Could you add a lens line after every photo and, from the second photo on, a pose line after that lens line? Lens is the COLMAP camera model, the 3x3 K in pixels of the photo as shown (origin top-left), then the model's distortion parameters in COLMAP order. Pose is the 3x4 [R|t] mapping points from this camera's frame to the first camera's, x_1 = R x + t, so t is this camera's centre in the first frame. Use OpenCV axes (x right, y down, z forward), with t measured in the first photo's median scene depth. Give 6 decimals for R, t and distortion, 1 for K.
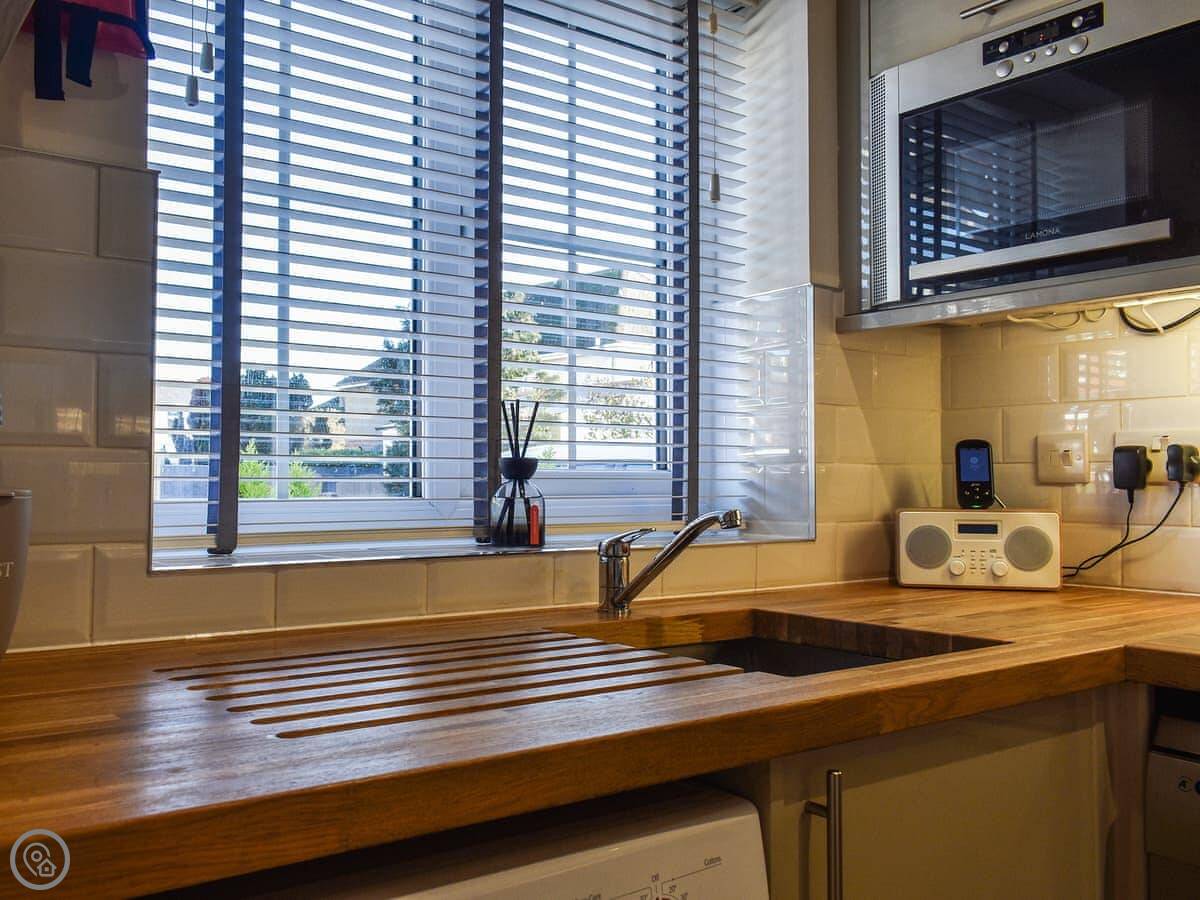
lens RADIAL K [[1053.4, 0, 598.8], [0, 1053.4, 448.6], [0, 0, 1]] dist [0.035651, -0.019899]
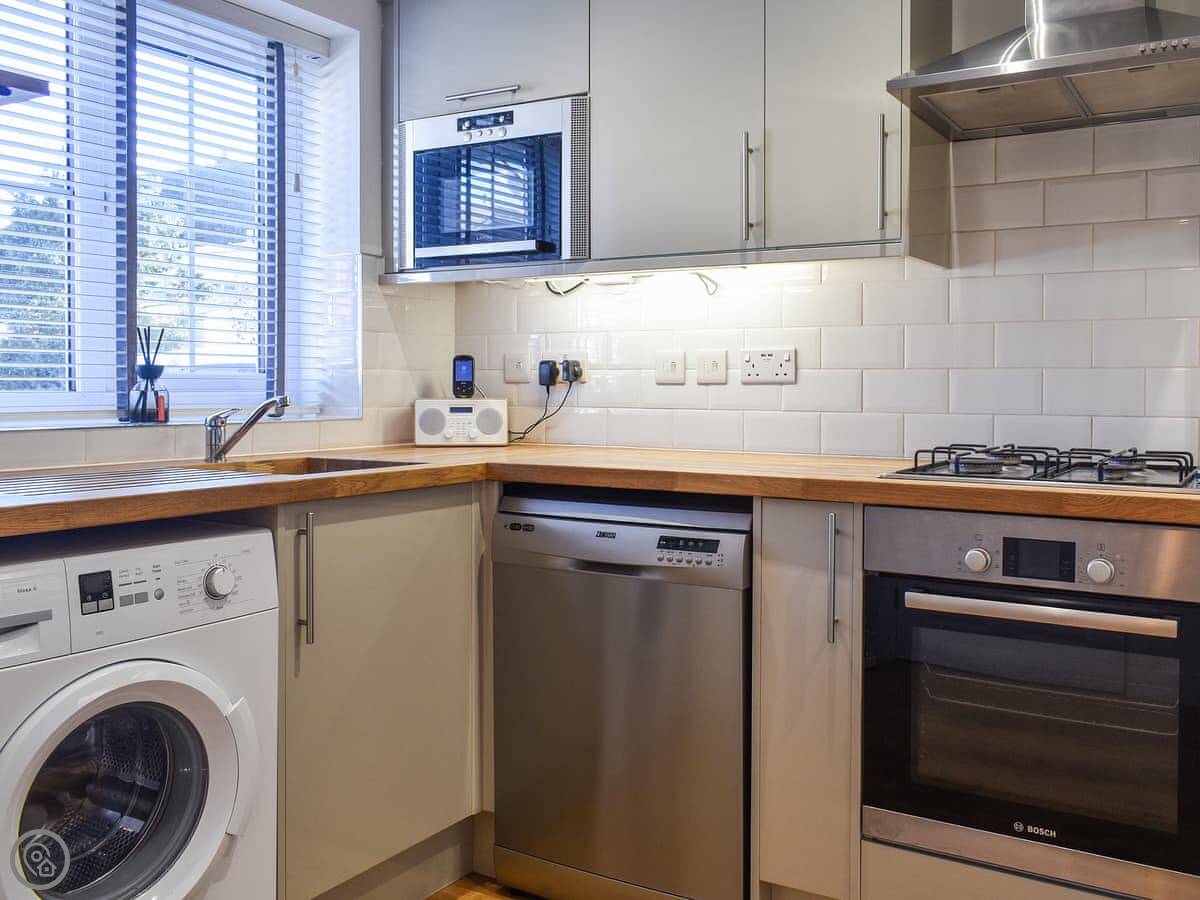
lens RADIAL K [[1053.4, 0, 648.5], [0, 1053.4, 393.1], [0, 0, 1]] dist [0.035651, -0.019899]
pose [[0.937017, -0.002139, 0.349276, 0.058961], [-0.011647, 0.999234, 0.037367, -0.014810], [-0.349088, -0.039081, 0.936274, -0.638423]]
